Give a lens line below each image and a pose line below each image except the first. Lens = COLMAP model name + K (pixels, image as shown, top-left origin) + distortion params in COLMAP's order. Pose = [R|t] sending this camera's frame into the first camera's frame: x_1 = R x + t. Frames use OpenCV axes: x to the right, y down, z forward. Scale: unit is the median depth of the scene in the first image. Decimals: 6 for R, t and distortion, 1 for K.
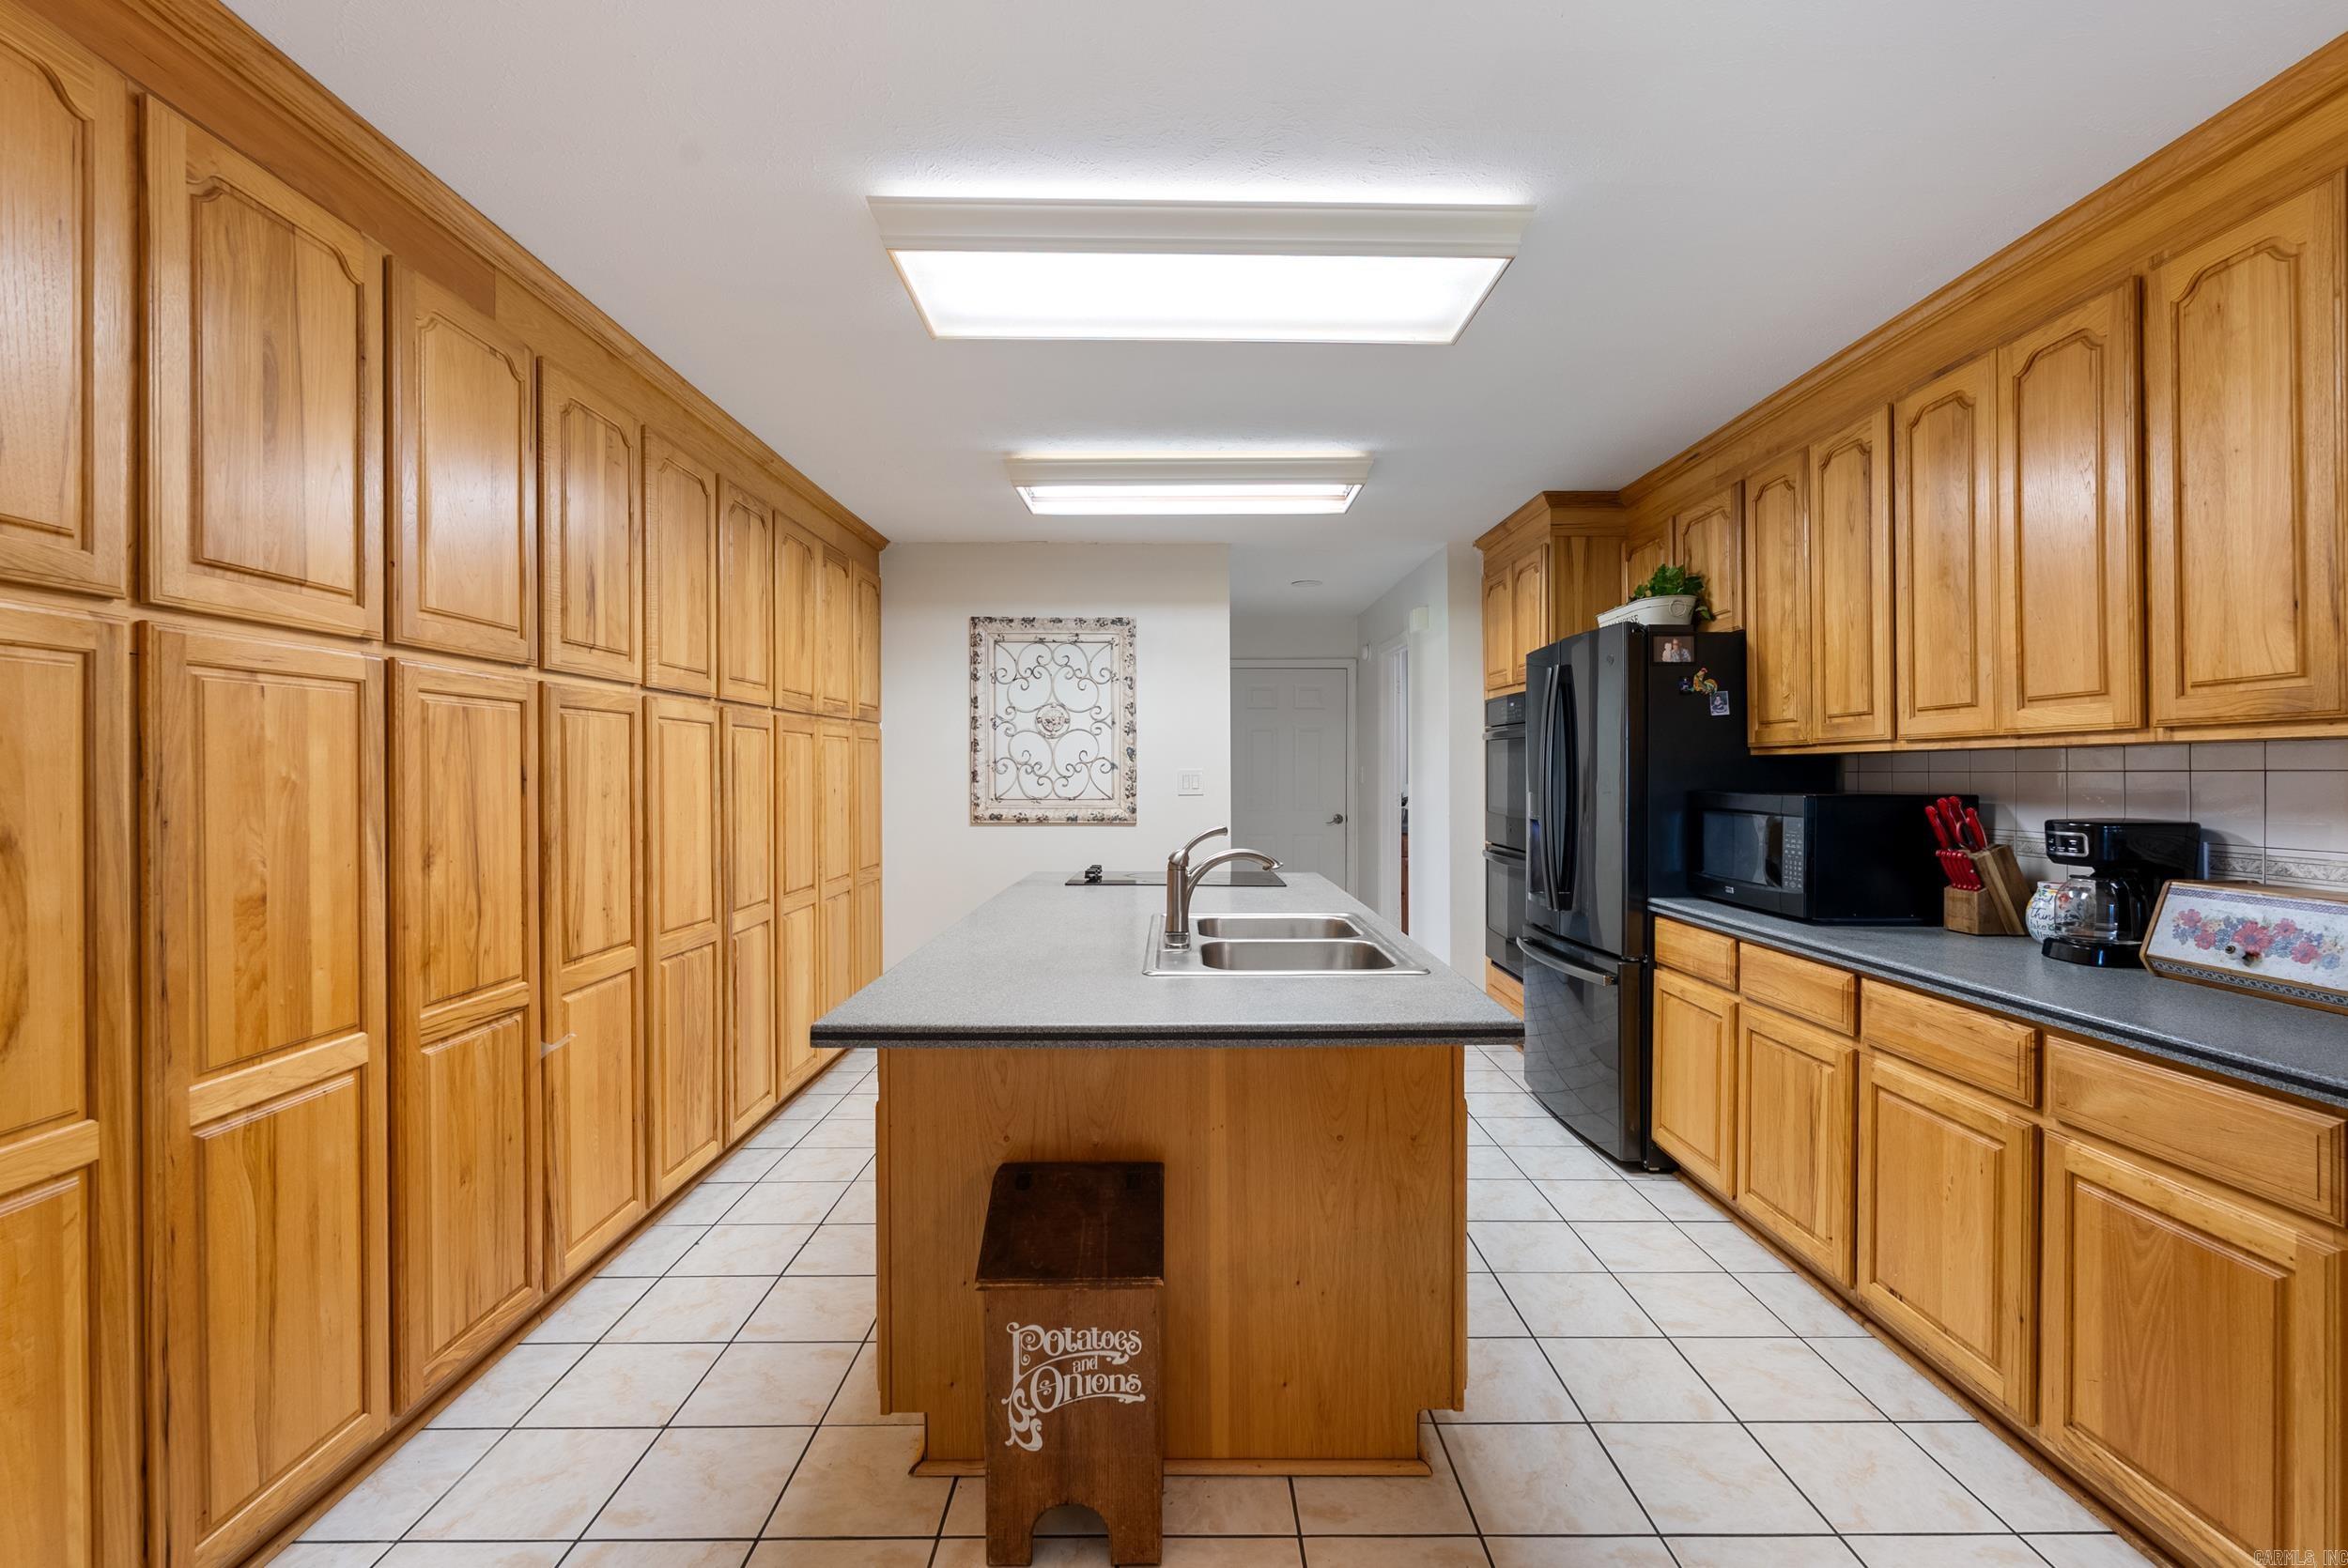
lens RADIAL K [[1045.4, 0, 1174.0], [0, 1045.4, 784.0], [0, 0, 1]] dist [-0.003879, -0.000312]
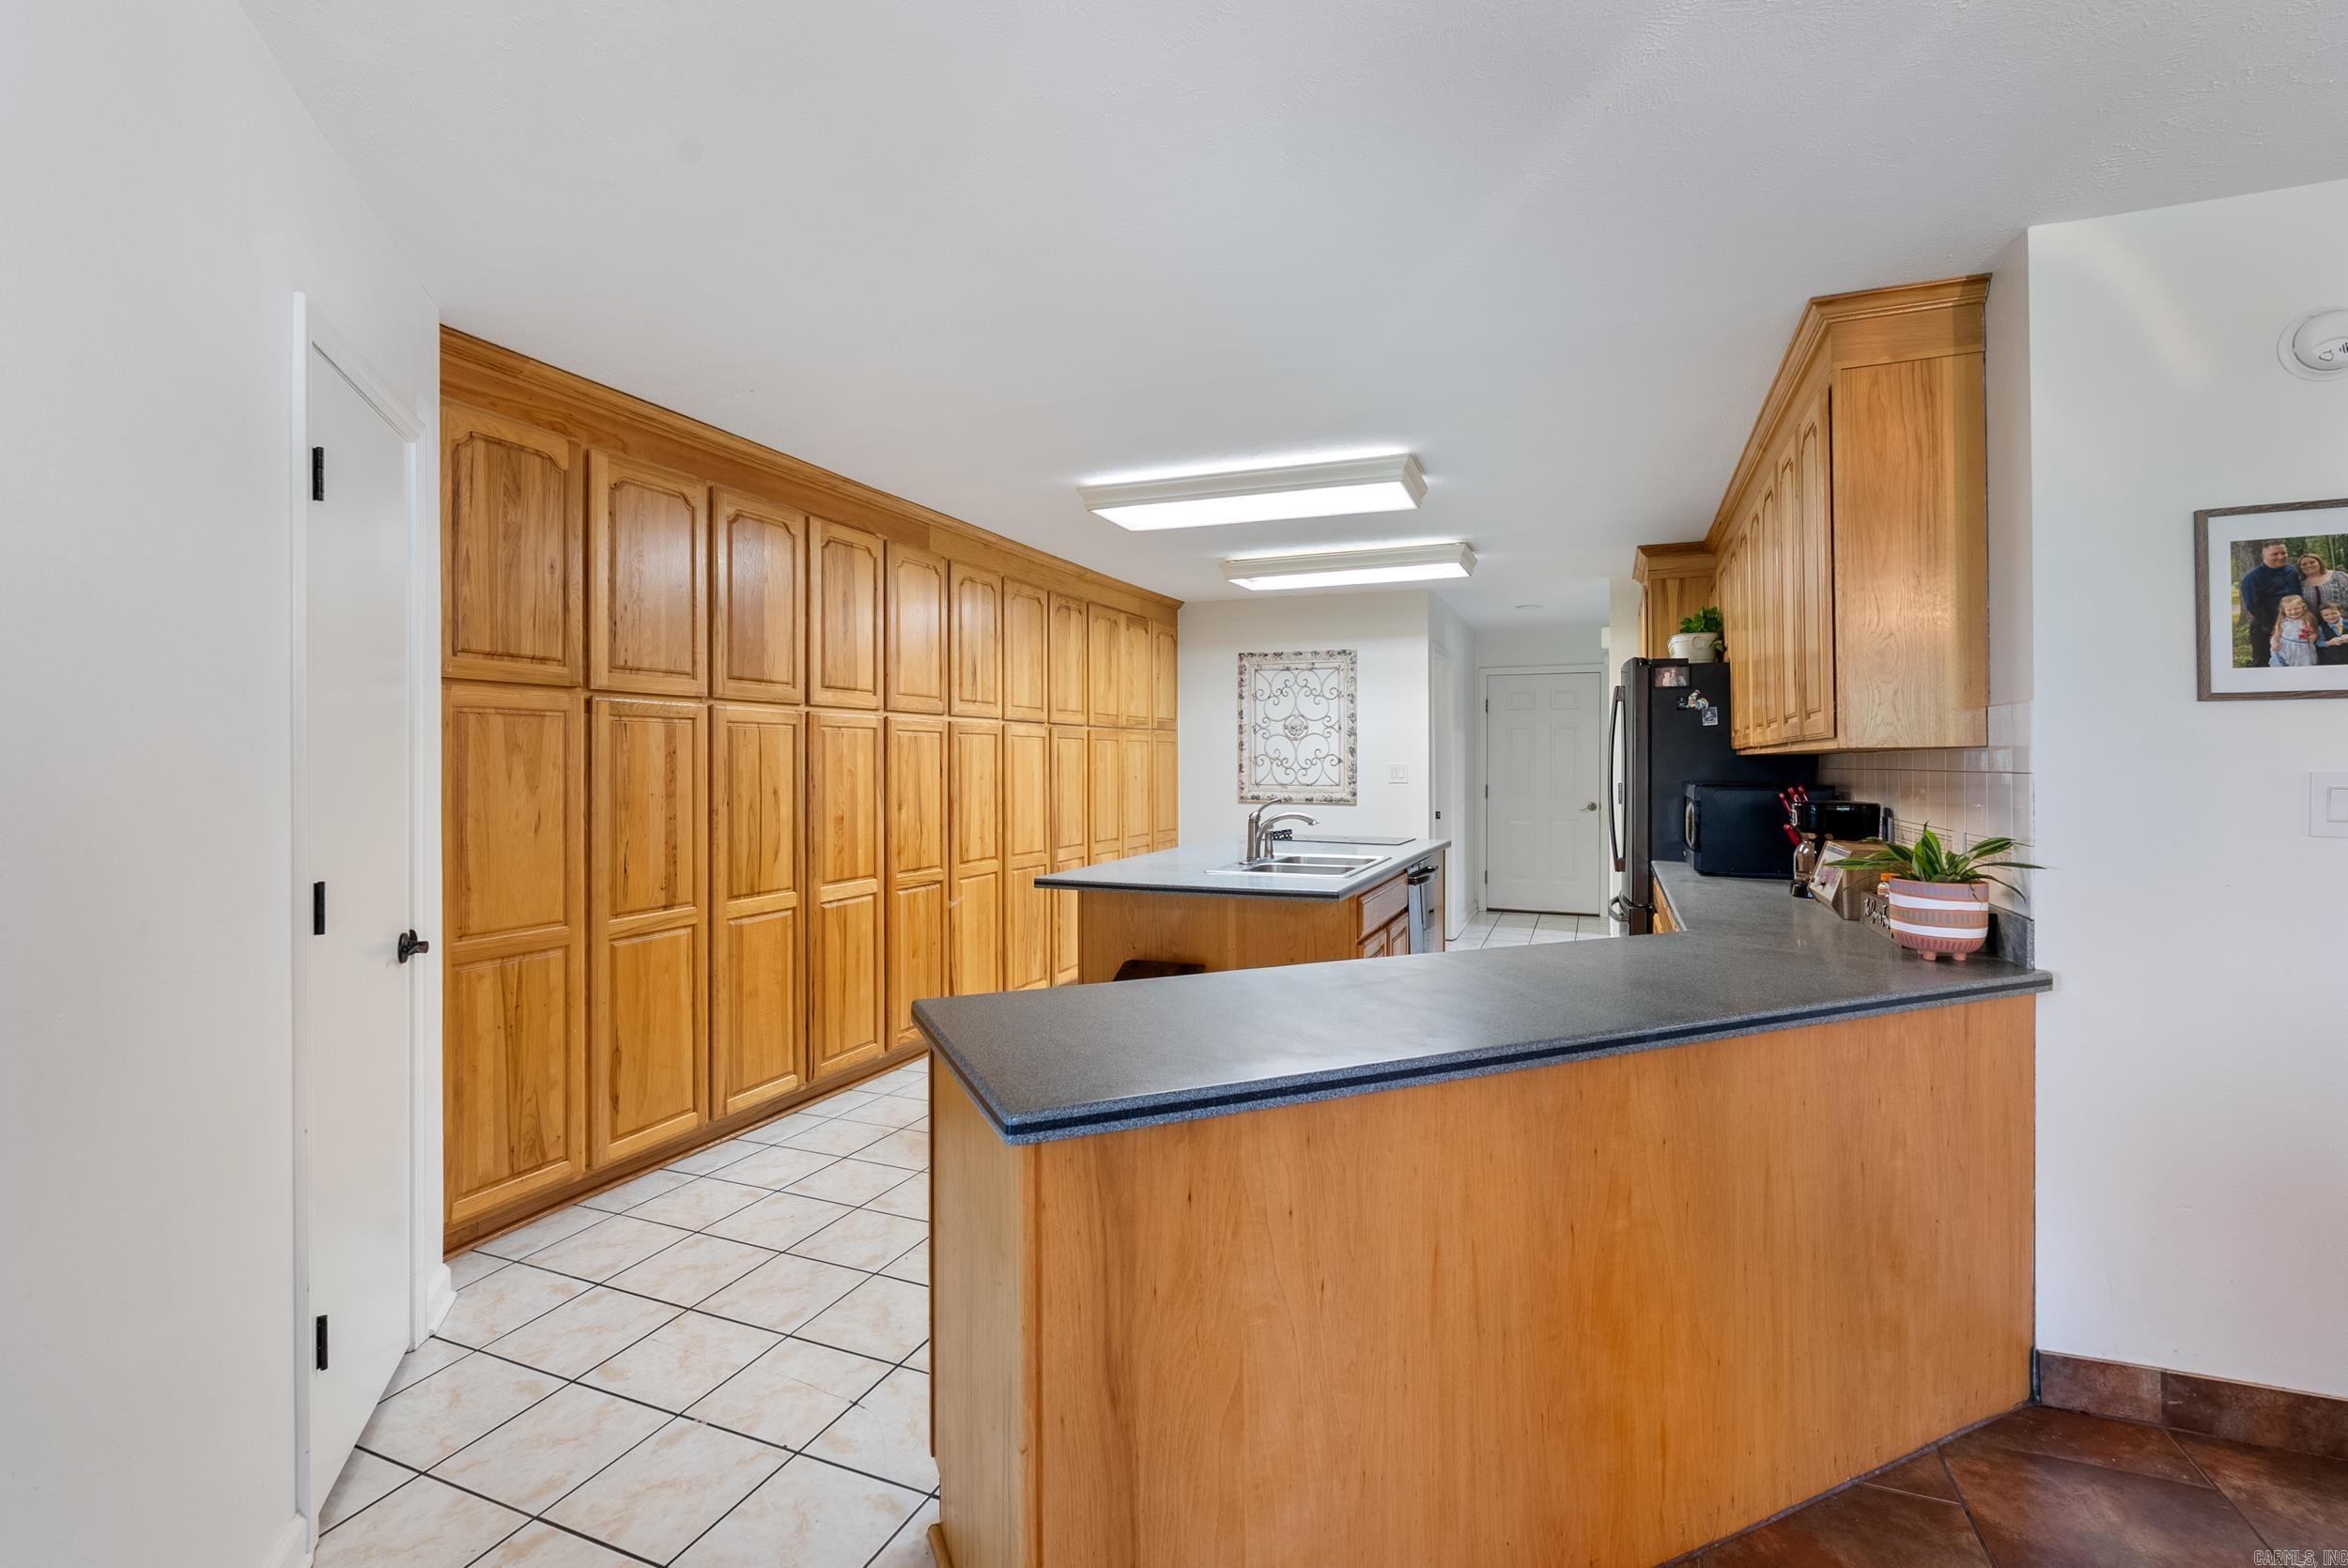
lens RADIAL K [[1045.4, 0, 1174.0], [0, 1045.4, 784.0], [0, 0, 1]] dist [-0.003879, -0.000312]
pose [[0.925421, 0.009787, -0.378814, 0.485044], [-0.005993, 0.999919, 0.011193, -0.002048], [0.378893, -0.008088, 0.925405, -0.609112]]
